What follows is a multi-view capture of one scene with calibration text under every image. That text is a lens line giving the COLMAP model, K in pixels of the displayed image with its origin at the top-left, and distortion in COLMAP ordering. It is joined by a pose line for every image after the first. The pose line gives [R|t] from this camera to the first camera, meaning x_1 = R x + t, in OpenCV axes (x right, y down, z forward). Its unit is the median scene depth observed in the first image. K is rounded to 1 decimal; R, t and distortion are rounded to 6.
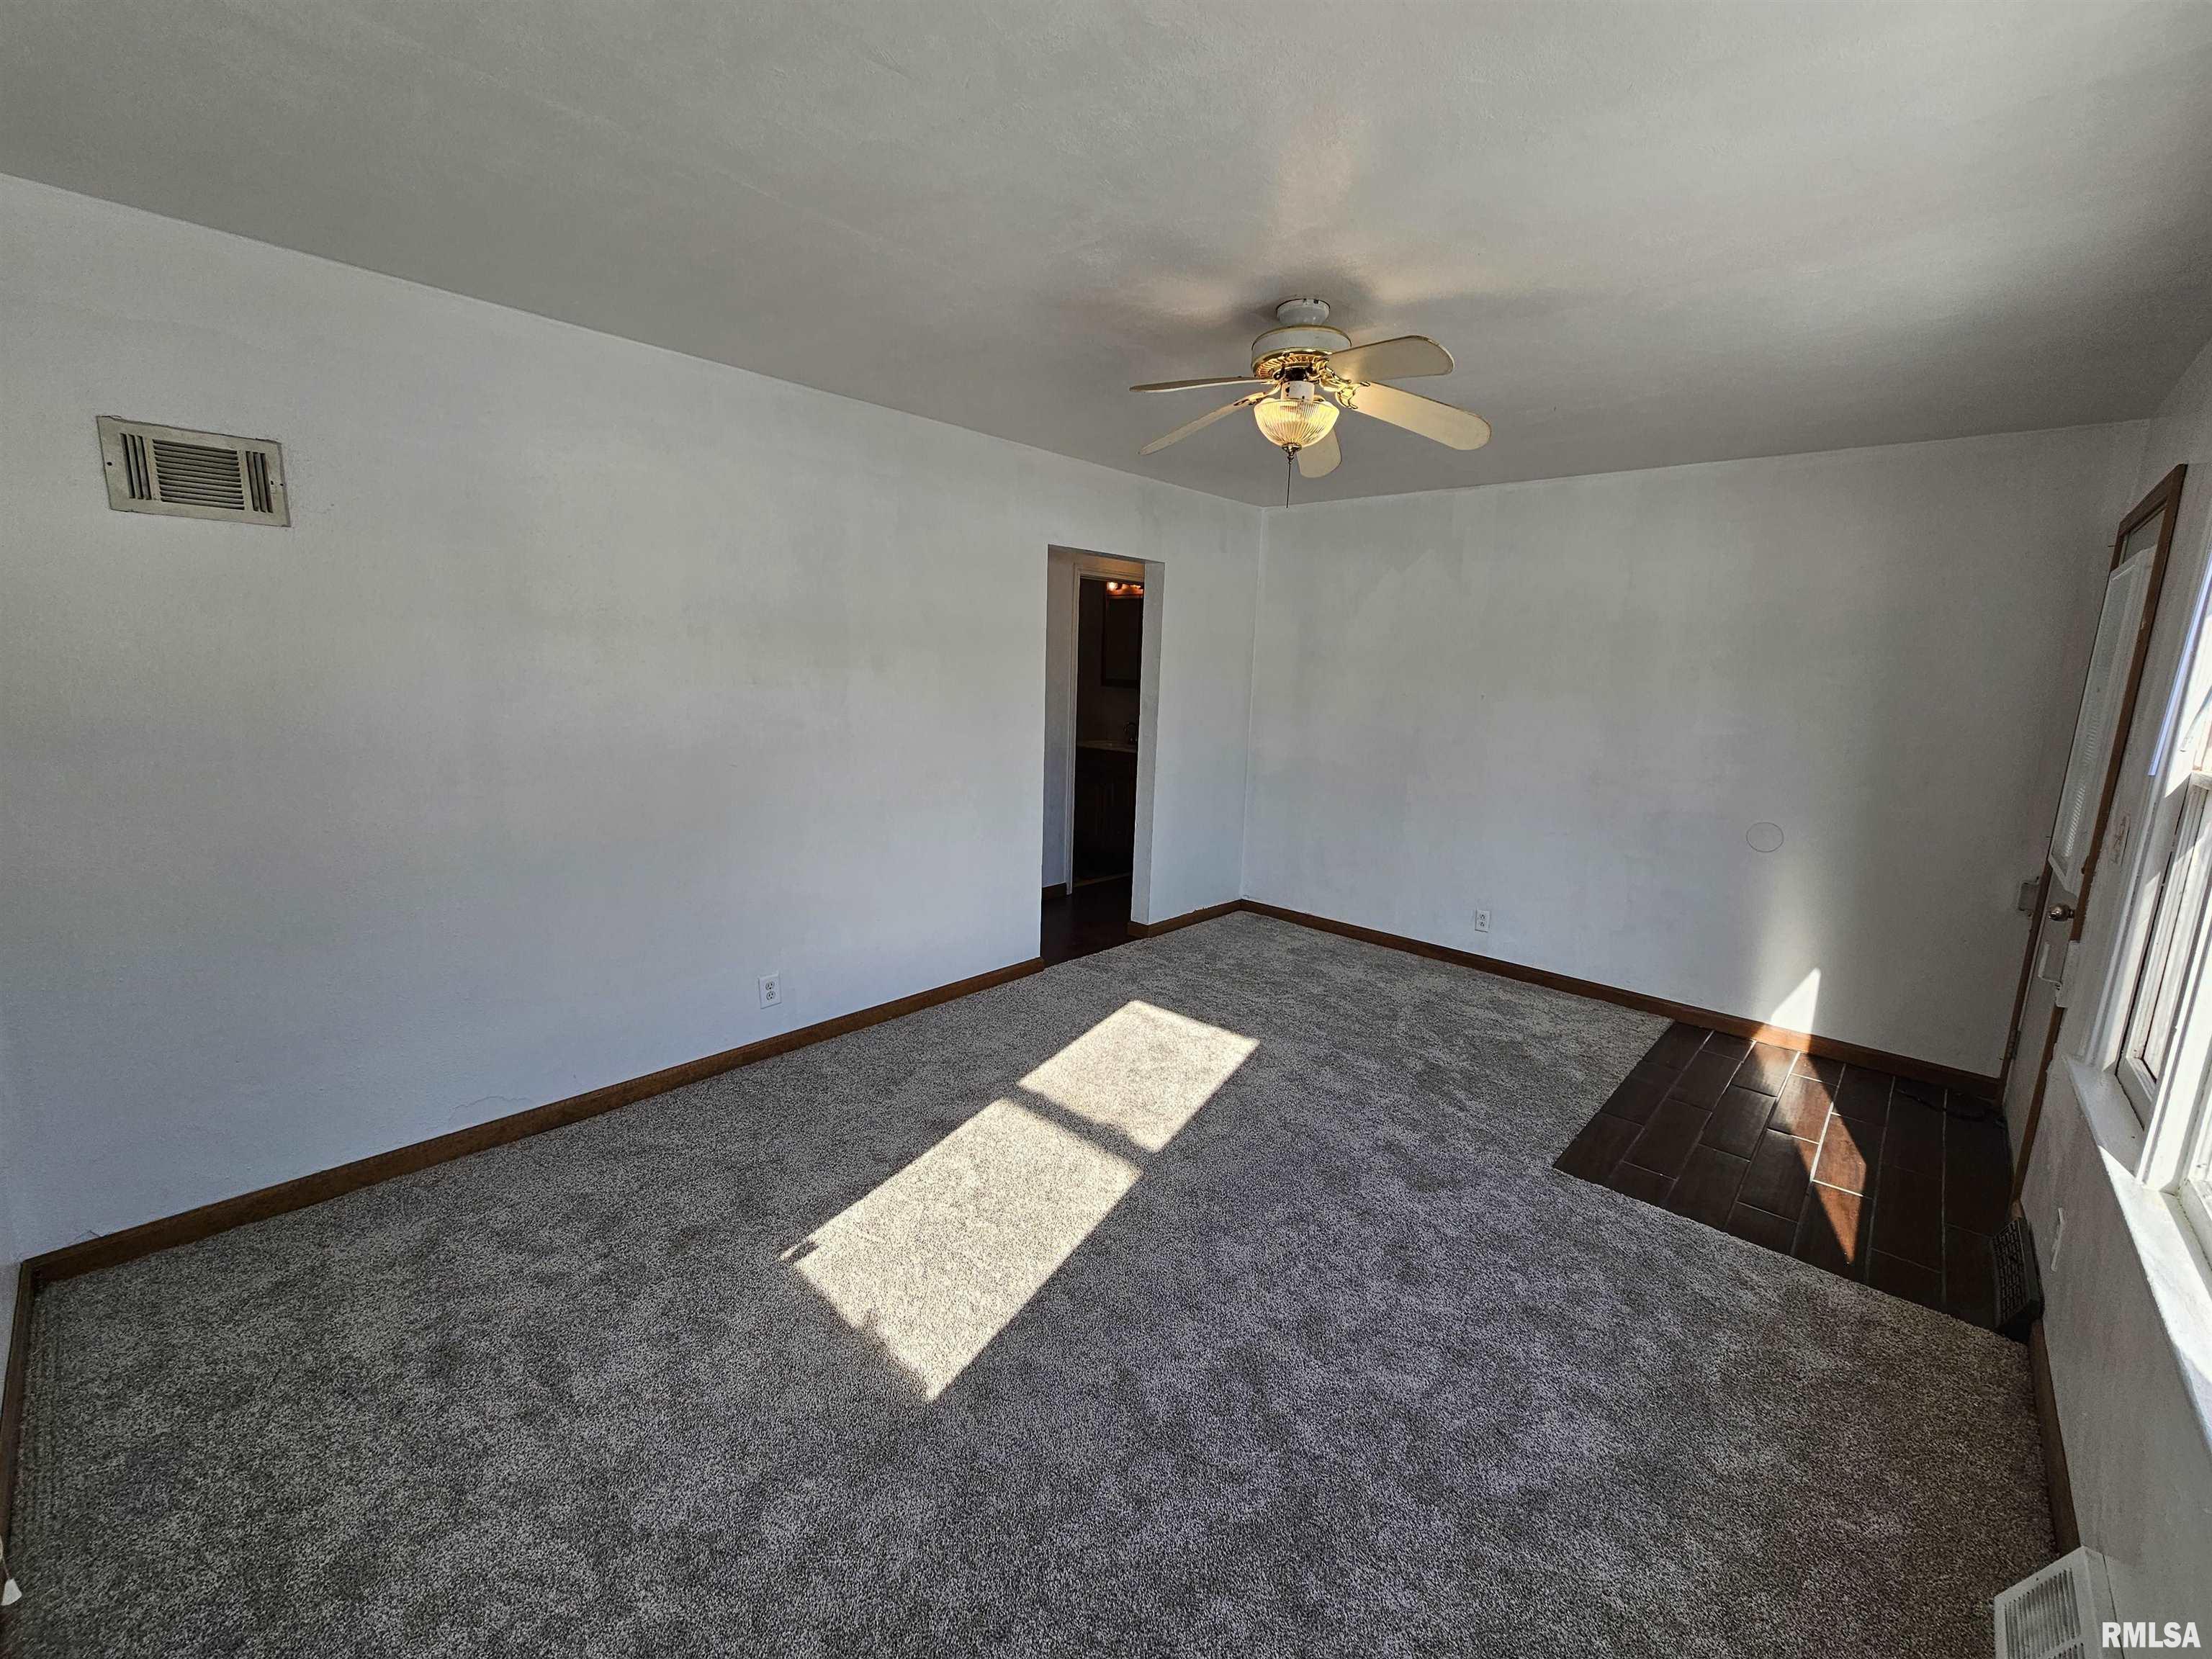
lens RADIAL K [[895.5, 0, 1111.9], [0, 895.5, 821.7], [0, 0, 1]] dist [0.013406, -0.000178]
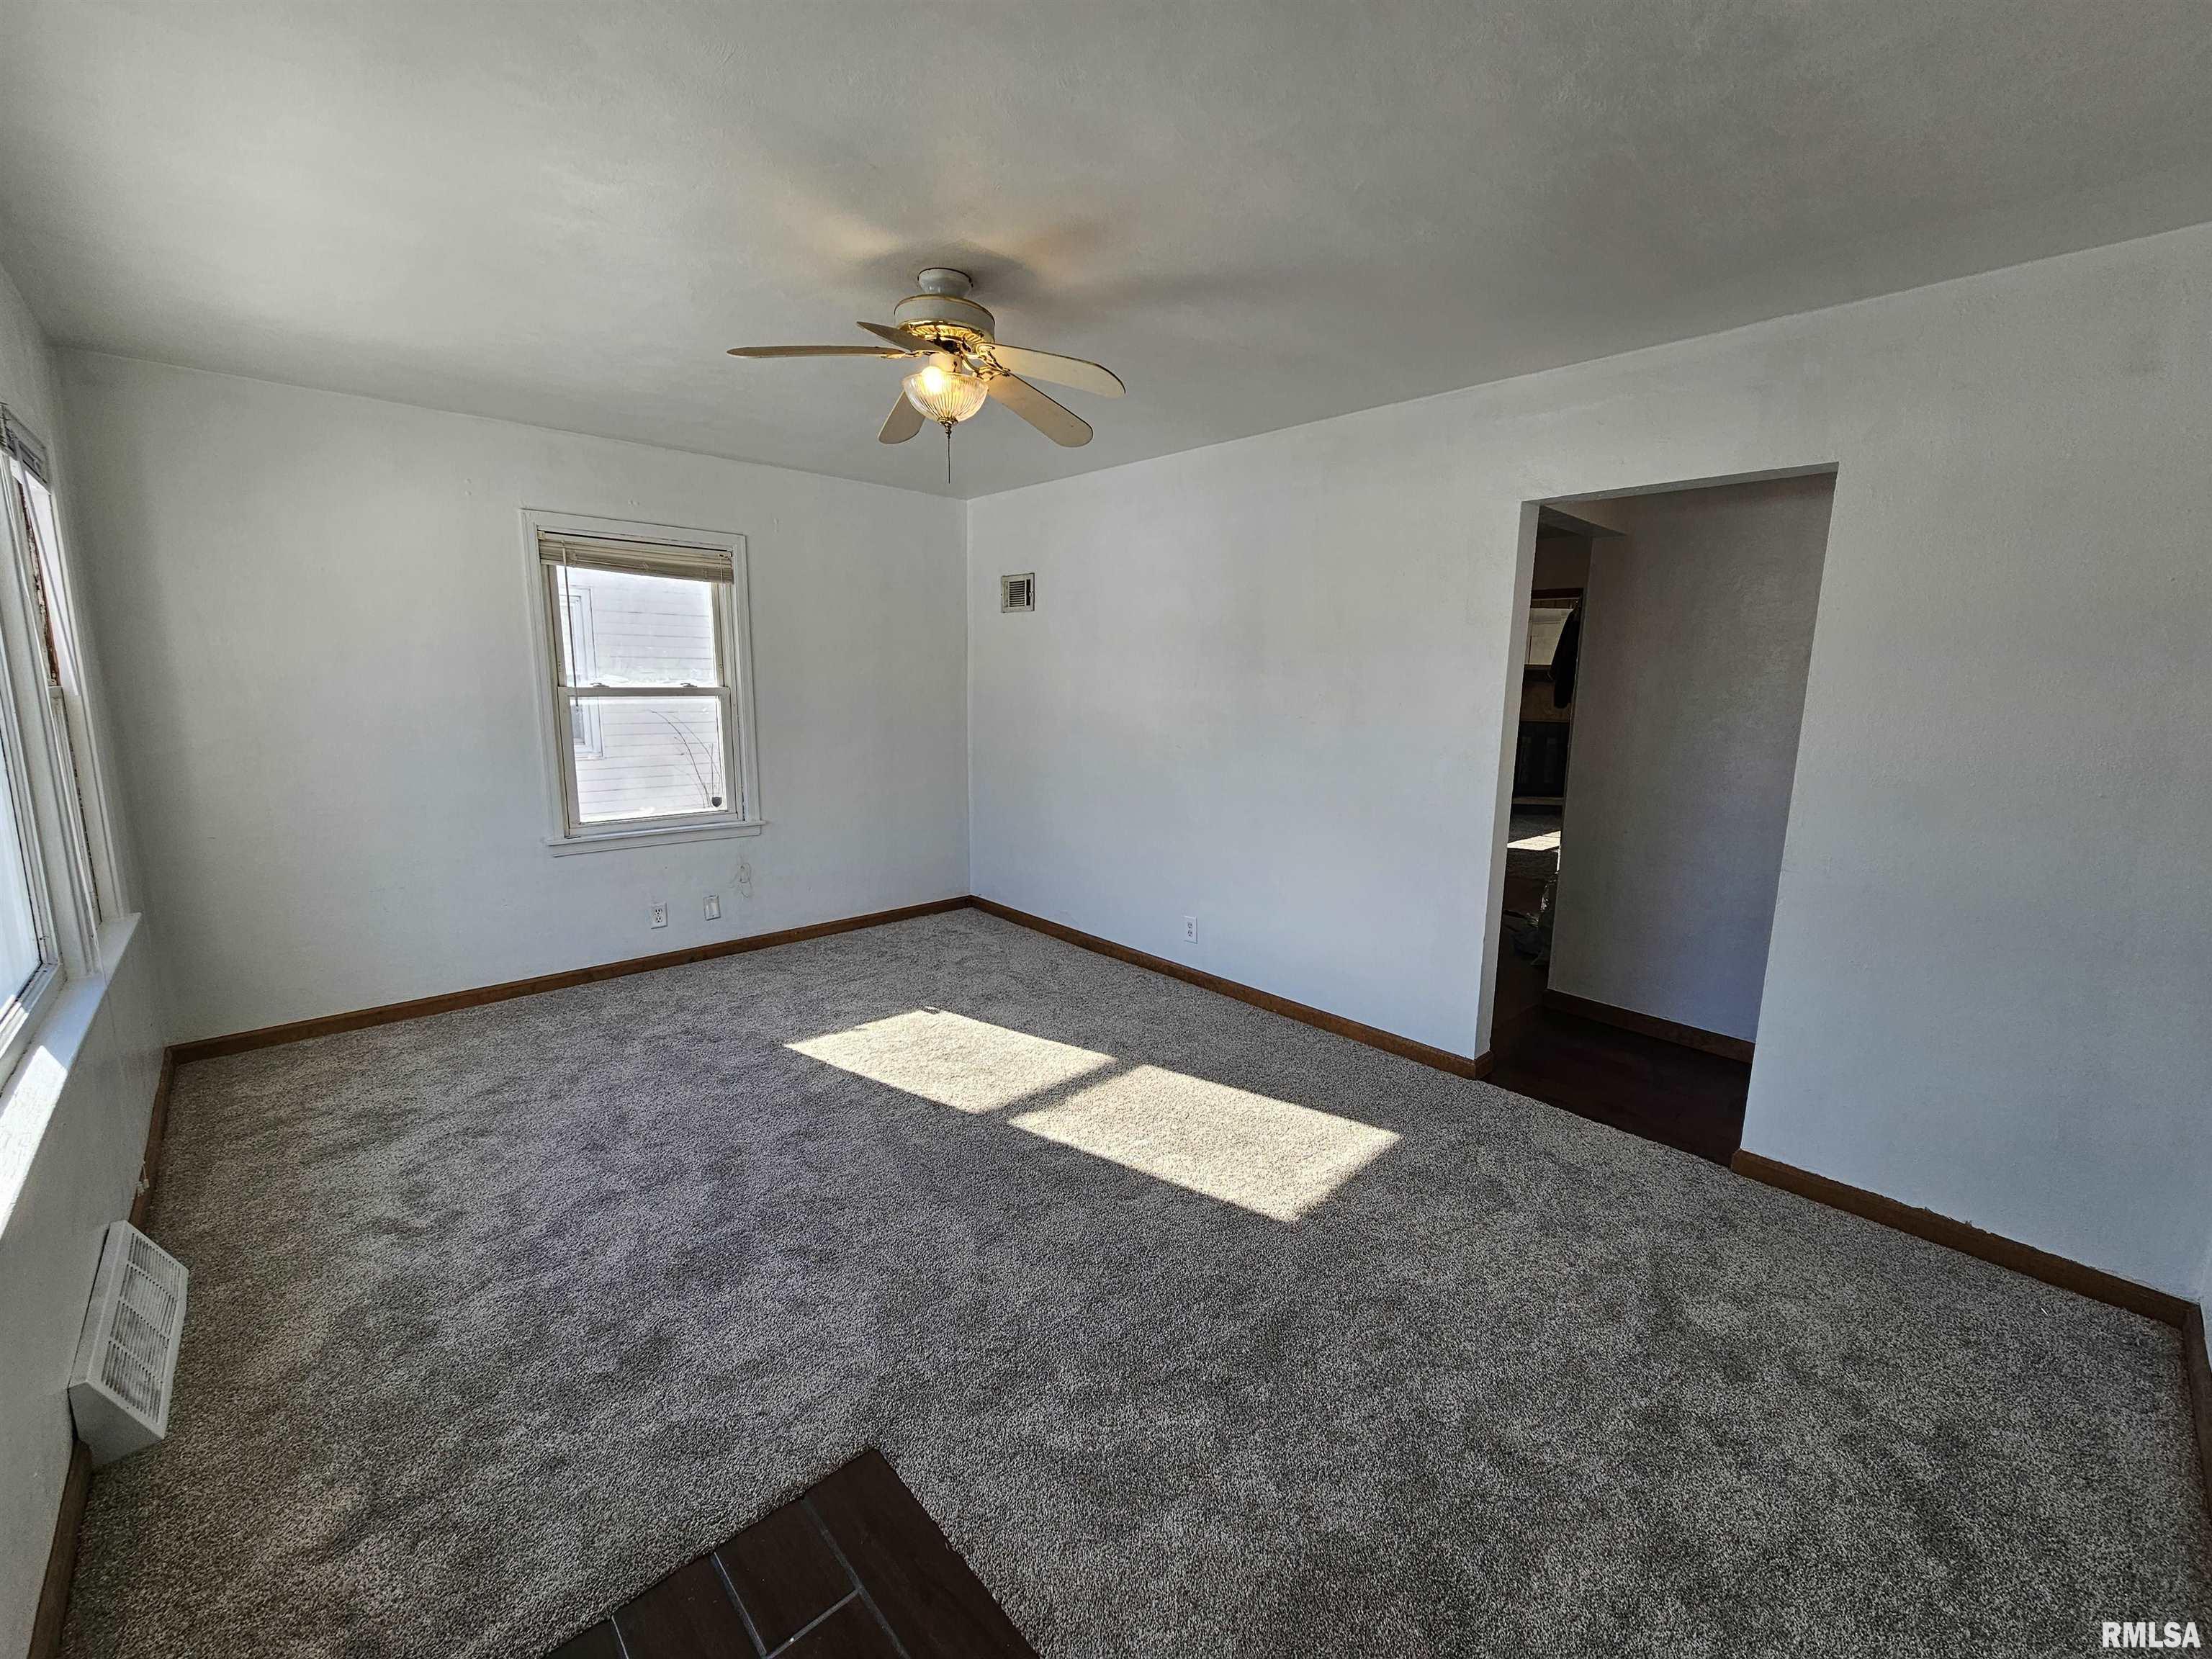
lens RADIAL K [[898.4, 0, 1113.2], [0, 898.4, 824.7], [0, 0, 1]] dist [0.002074, -0.000234]
pose [[-0.070081, 0.132293, -0.988730, 0.819741], [-0.195165, 0.970194, 0.143647, -0.109924], [0.978263, 0.203032, -0.042173, 0.878740]]
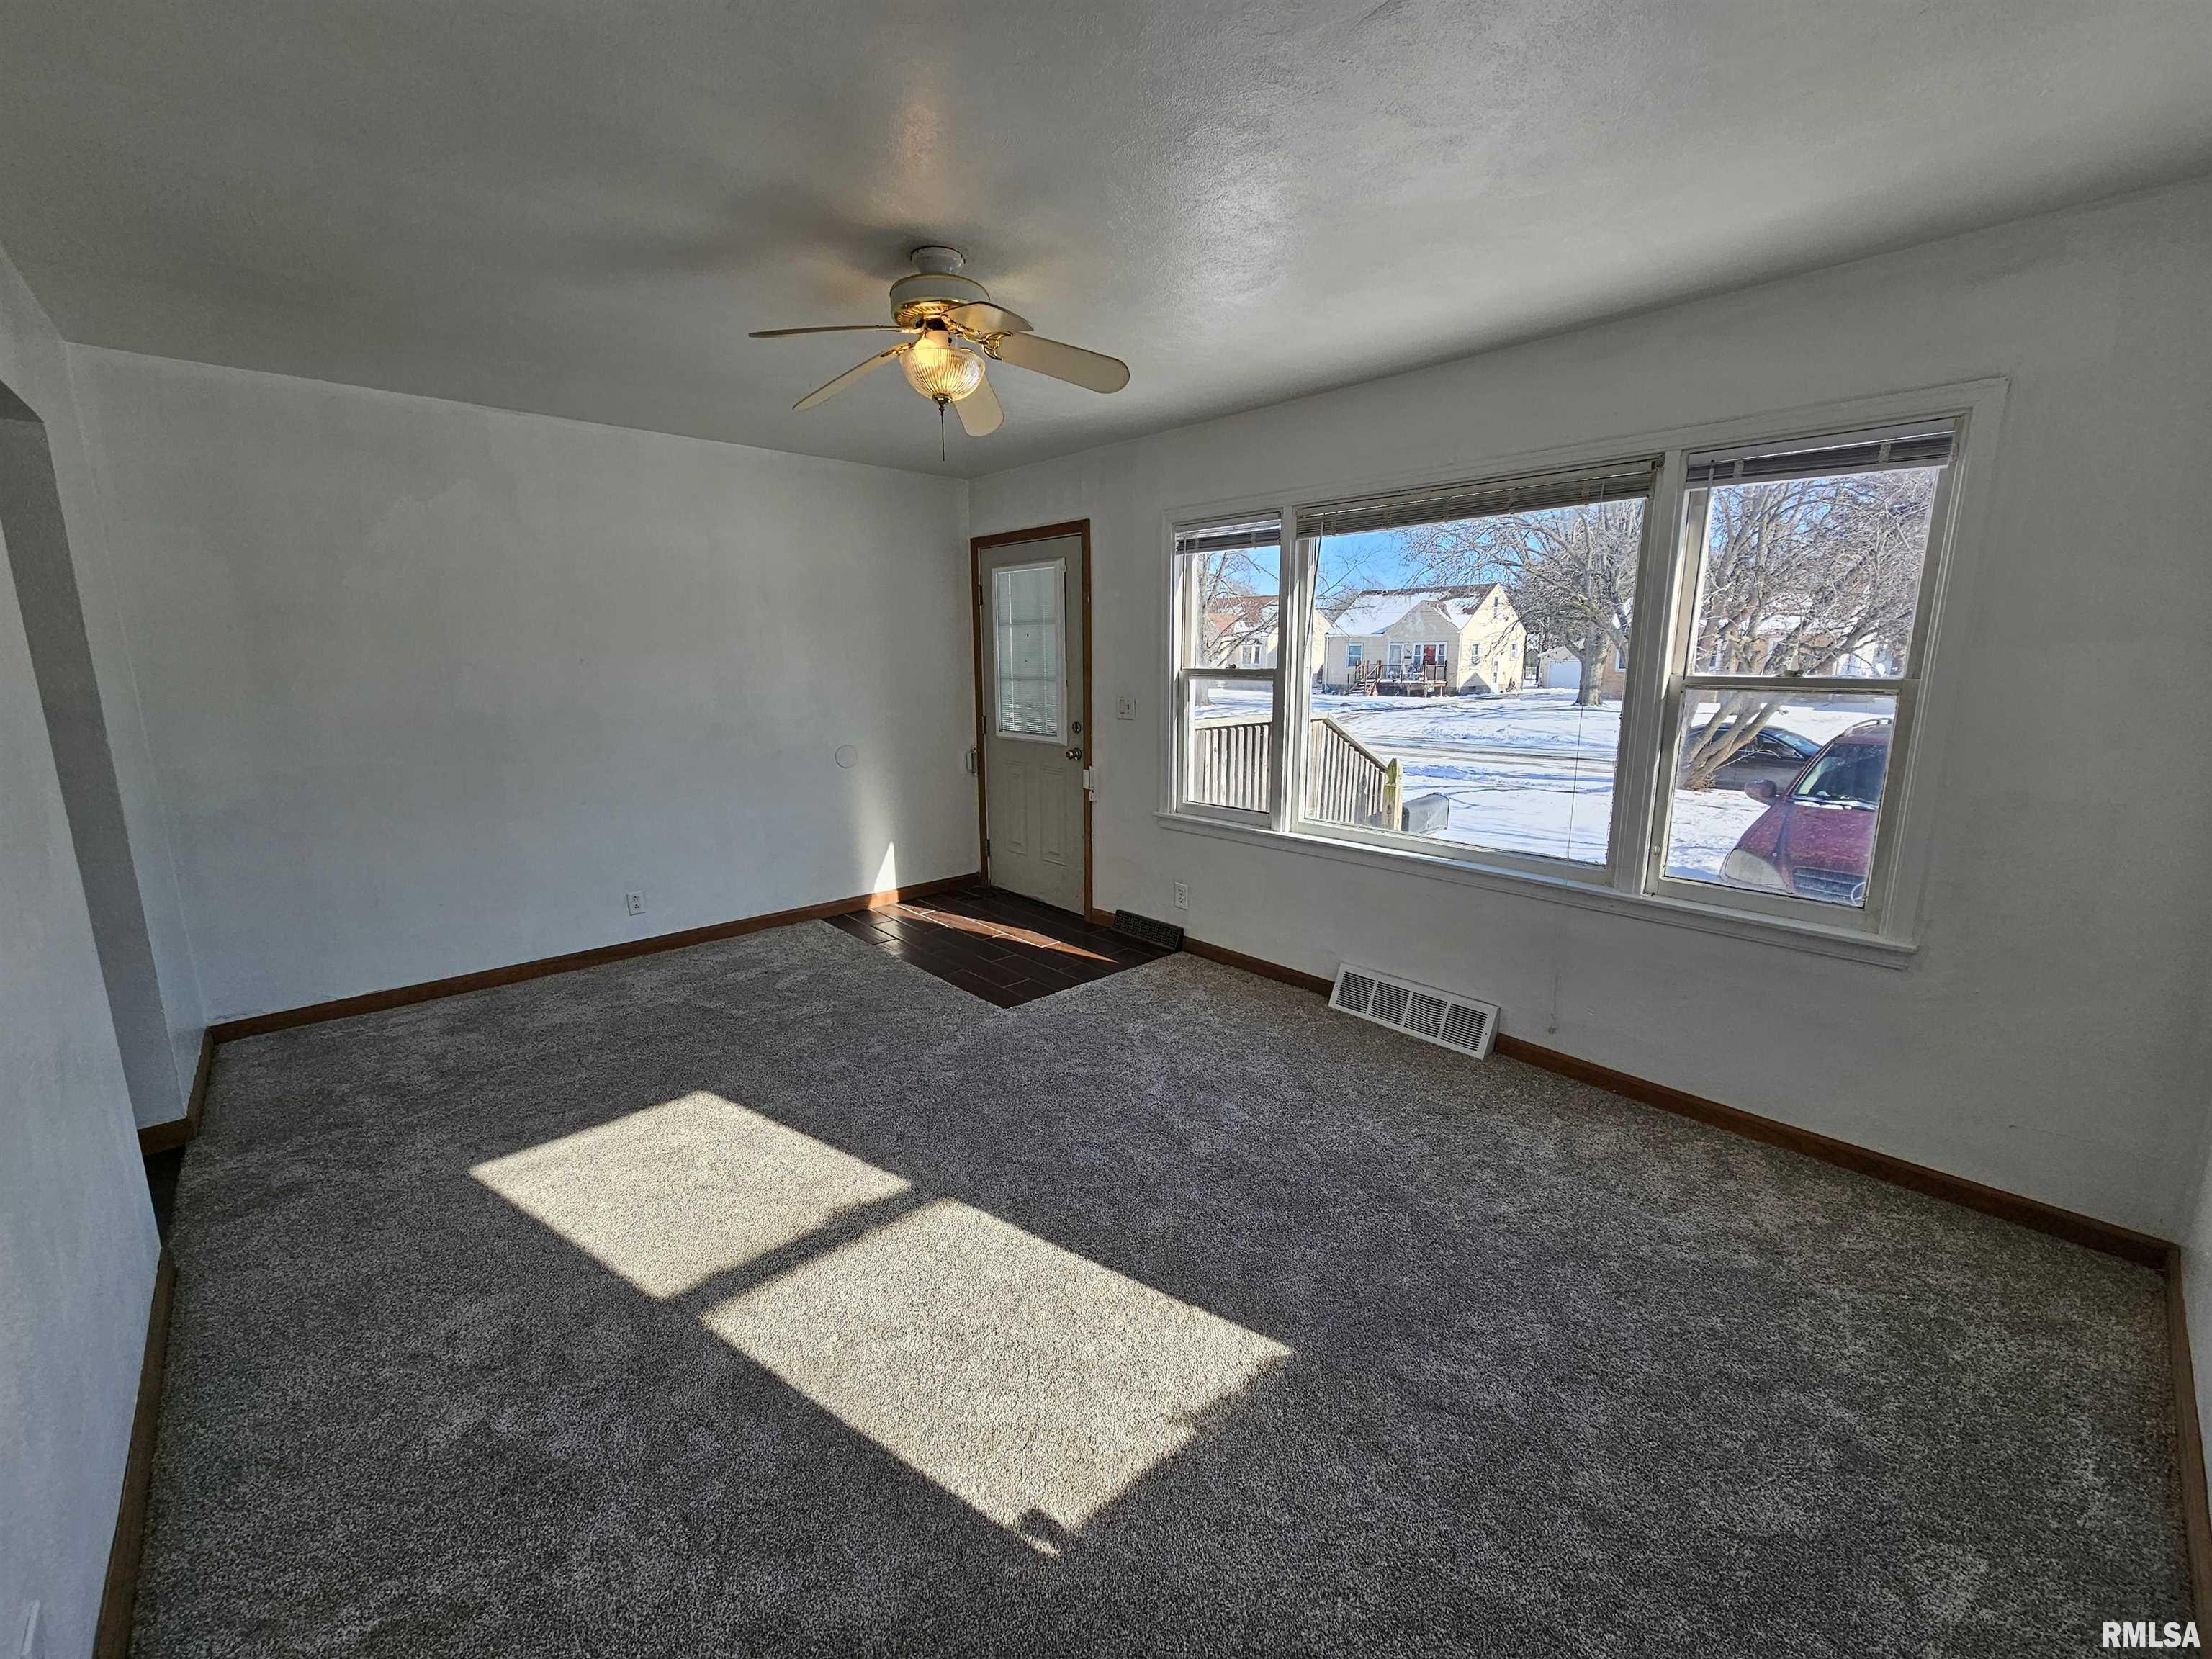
lens RADIAL K [[898.4, 0, 1113.2], [0, 898.4, 824.7], [0, 0, 1]] dist [0.002074, -0.000234]
pose [[0.083053, -0.222185, 0.971461, -0.567380], [0.180407, 0.962074, 0.204615, -0.089996], [-0.980079, 0.158264, 0.119986, 0.521317]]
